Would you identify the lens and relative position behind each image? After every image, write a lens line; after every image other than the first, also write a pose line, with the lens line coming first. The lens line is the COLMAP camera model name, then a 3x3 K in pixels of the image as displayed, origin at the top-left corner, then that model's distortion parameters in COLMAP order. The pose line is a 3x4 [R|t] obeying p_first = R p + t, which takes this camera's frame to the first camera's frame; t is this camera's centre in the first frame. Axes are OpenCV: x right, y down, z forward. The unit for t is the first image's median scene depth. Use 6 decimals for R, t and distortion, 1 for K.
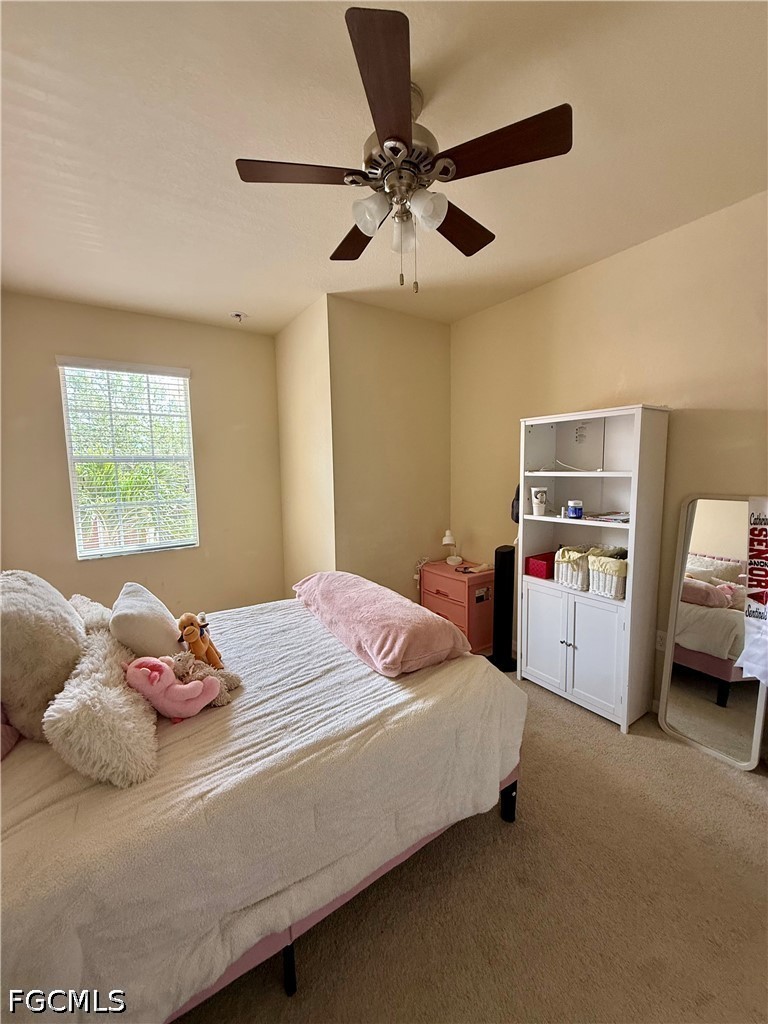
lens RADIAL K [[414.4, 0, 388.9], [0, 414.4, 510.4], [0, 0, 1]] dist [-0.000645, -0.000155]
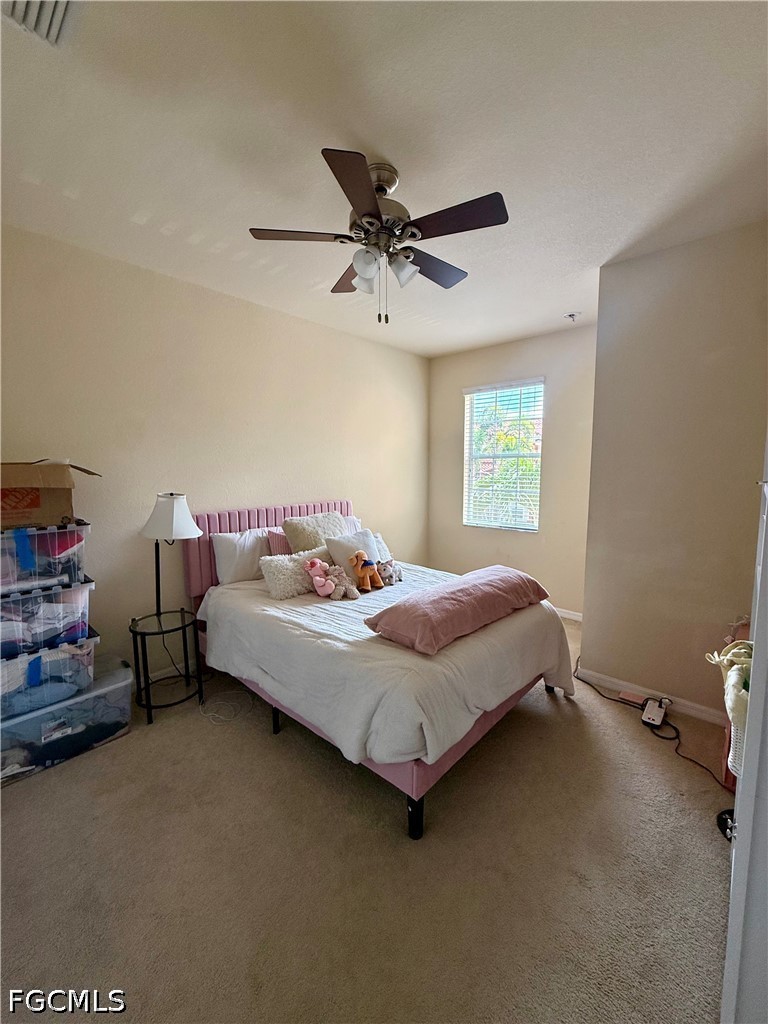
lens RADIAL K [[414.4, 0, 380.1], [0, 414.4, 512.8], [0, 0, 1]] dist [-0.000645, -0.000155]
pose [[0.212198, 0.129715, -0.968579, 1.363301], [-0.100245, 0.988812, 0.110463, -0.120999], [0.972071, 0.073655, 0.222828, 0.794244]]
